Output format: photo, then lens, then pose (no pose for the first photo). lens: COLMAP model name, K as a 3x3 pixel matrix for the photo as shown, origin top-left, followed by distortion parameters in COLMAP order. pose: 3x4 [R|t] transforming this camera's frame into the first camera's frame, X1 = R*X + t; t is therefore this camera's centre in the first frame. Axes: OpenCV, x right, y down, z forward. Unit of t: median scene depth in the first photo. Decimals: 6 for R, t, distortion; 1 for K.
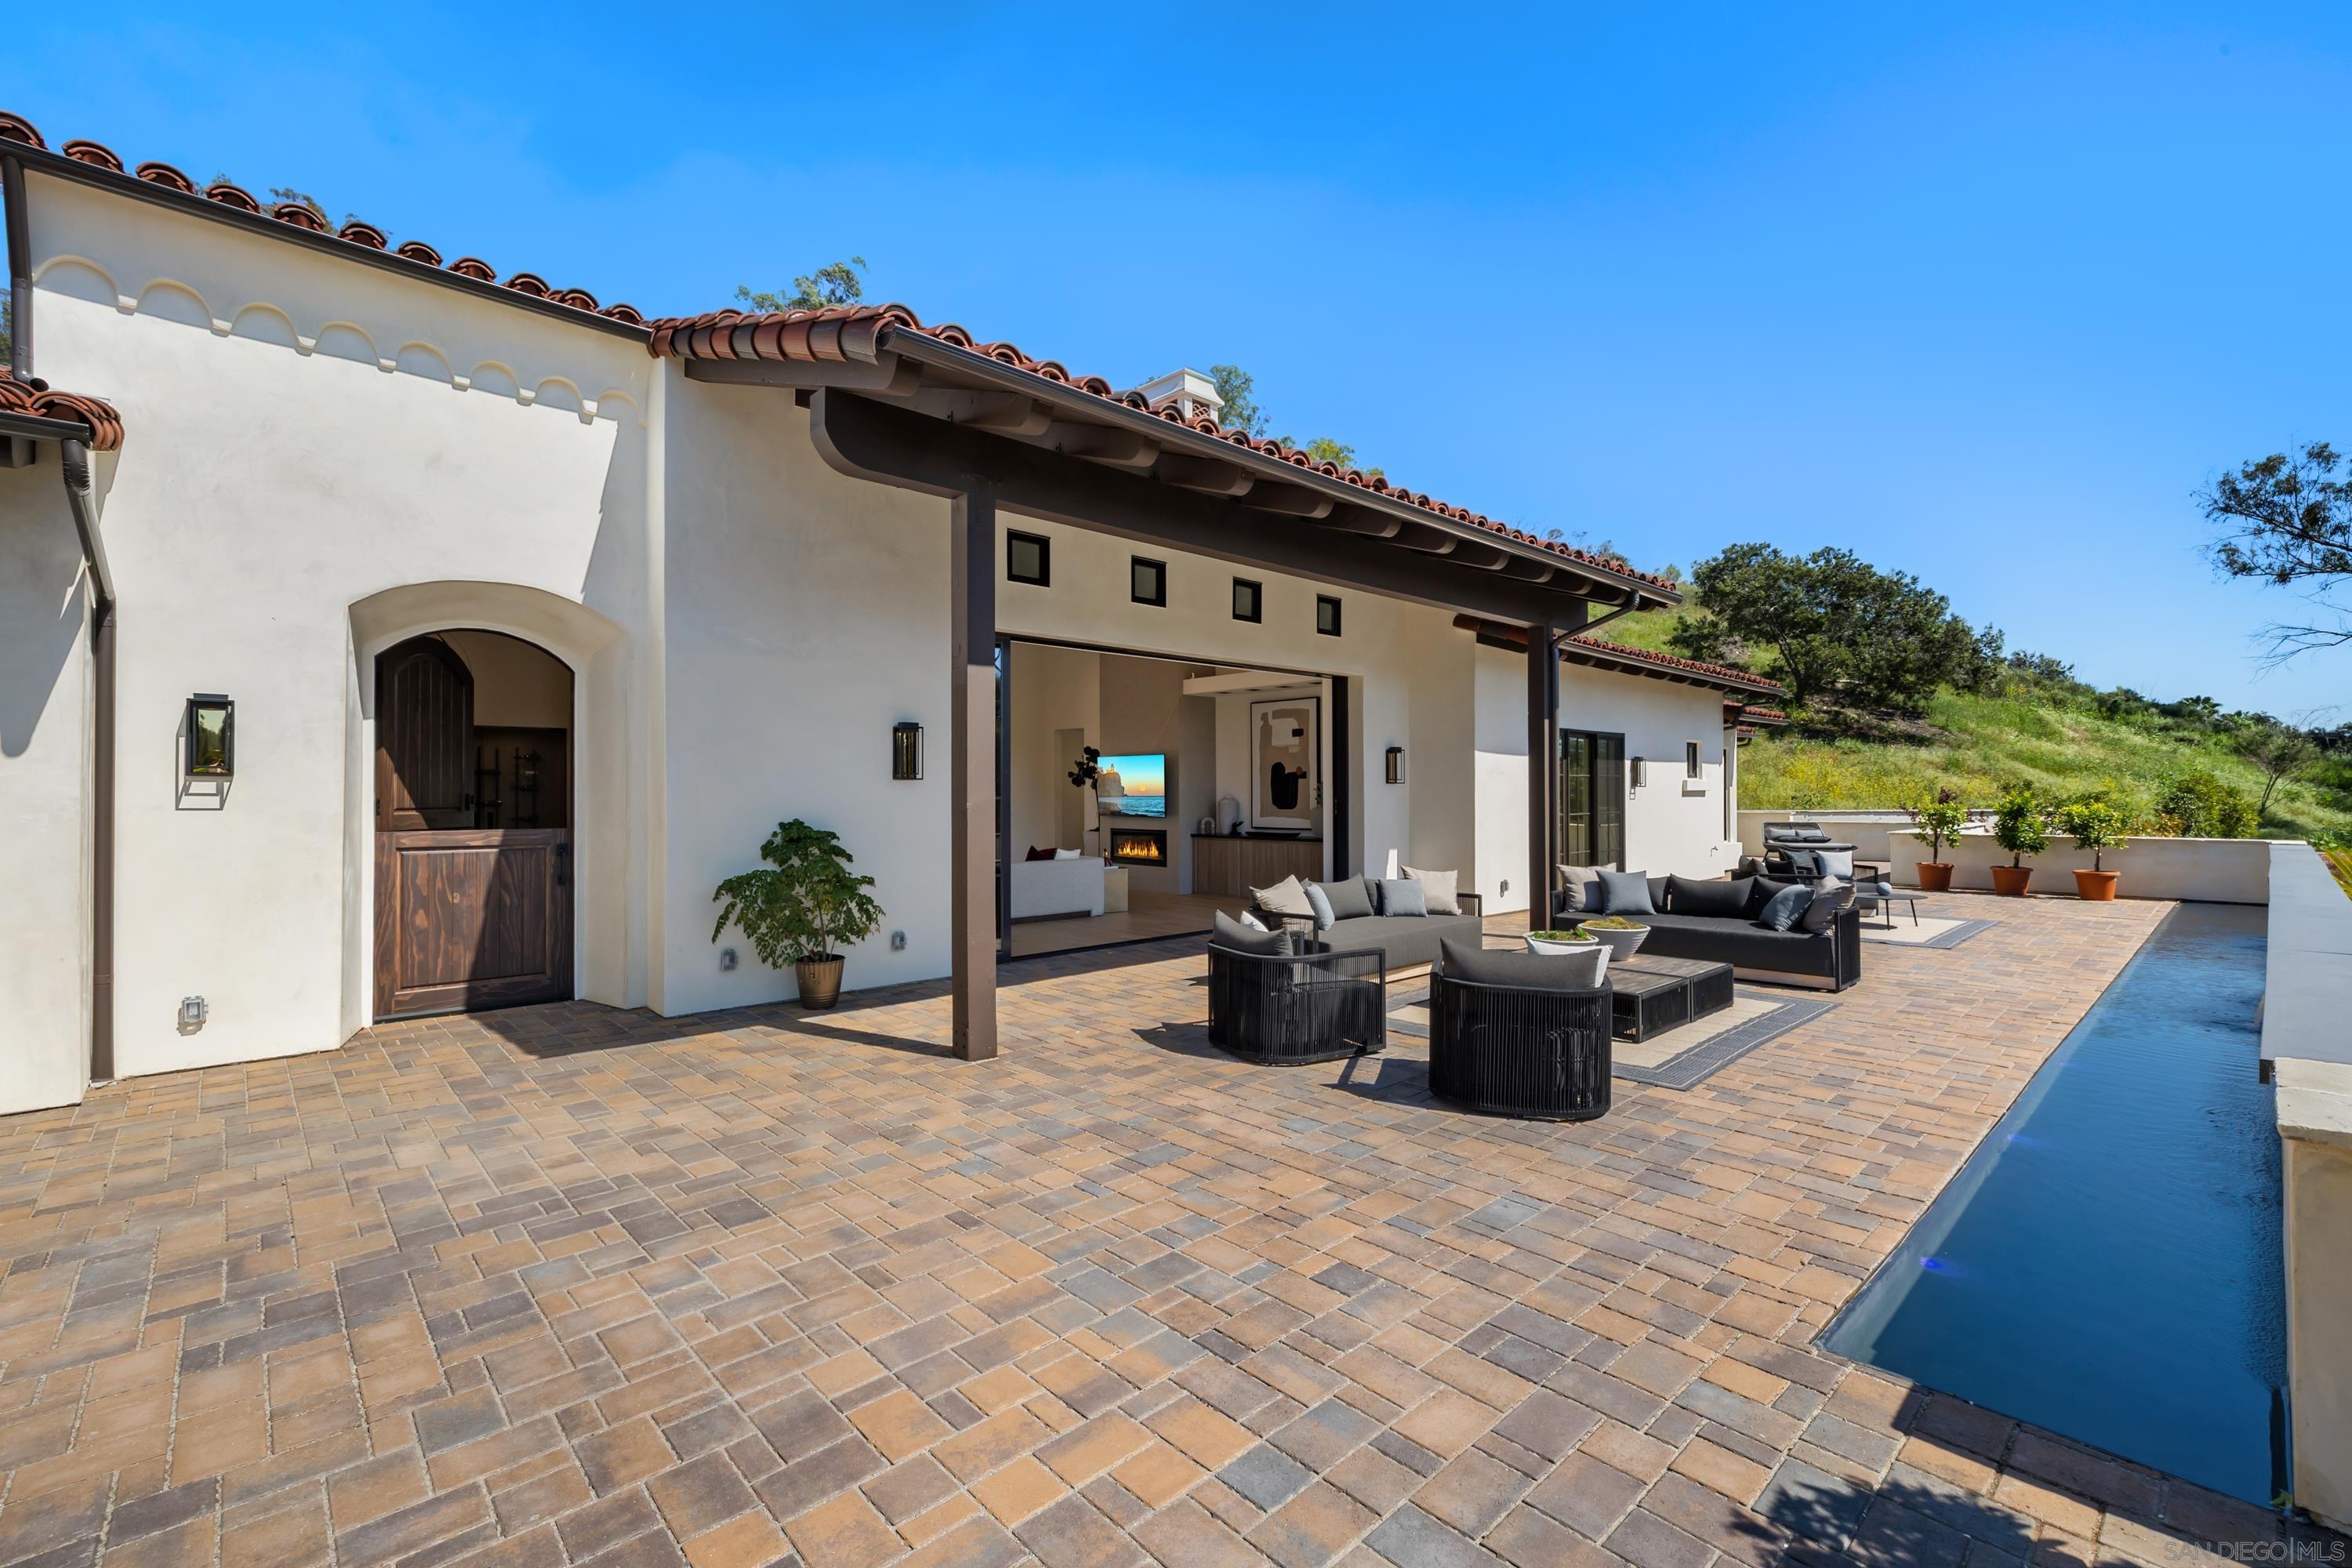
lens RADIAL K [[1001.0, 0, 1169.0], [0, 1001.0, 788.8], [0, 0, 1]] dist [0.001462, -0.000253]
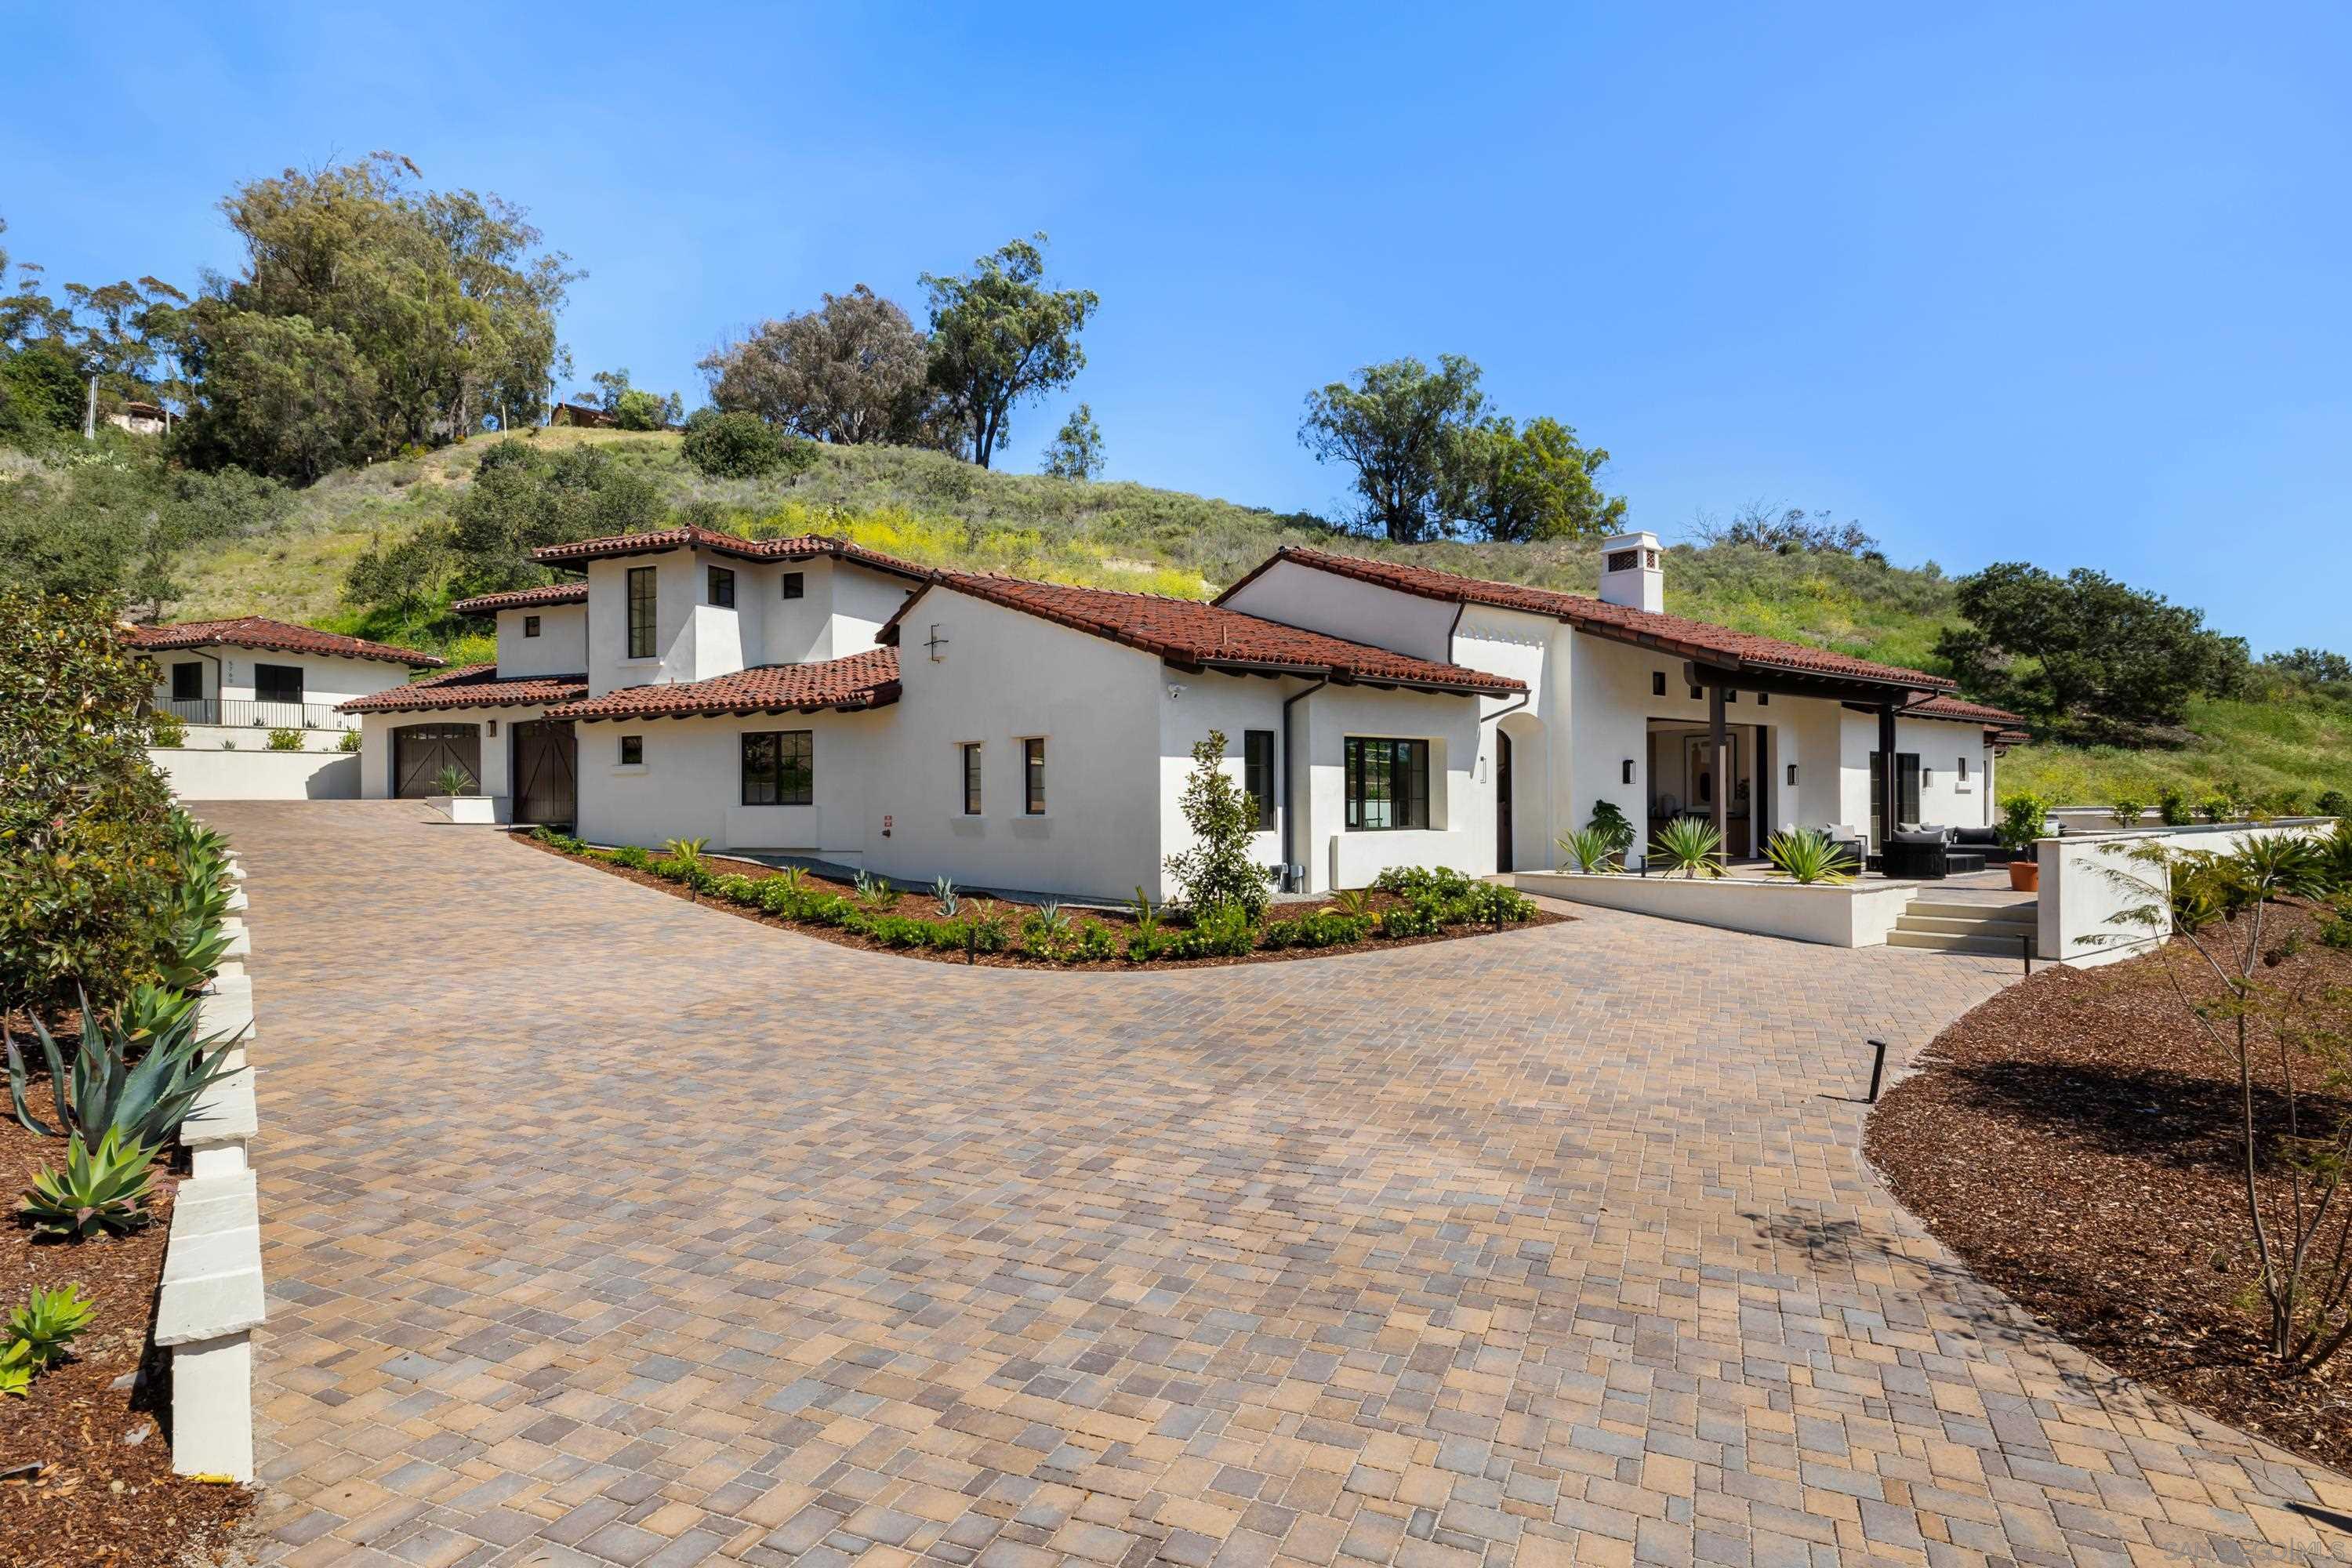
lens RADIAL K [[1306.2, 0, 1186.6], [0, 1306.2, 798.8], [0, 0, 1]] dist [-0.001044, -0.002739]
pose [[0.998899, -0.005107, -0.046643, -0.248841], [0.005074, 0.999987, -0.000815, 0.004950], [0.046647, 0.000578, 0.998911, -0.458364]]
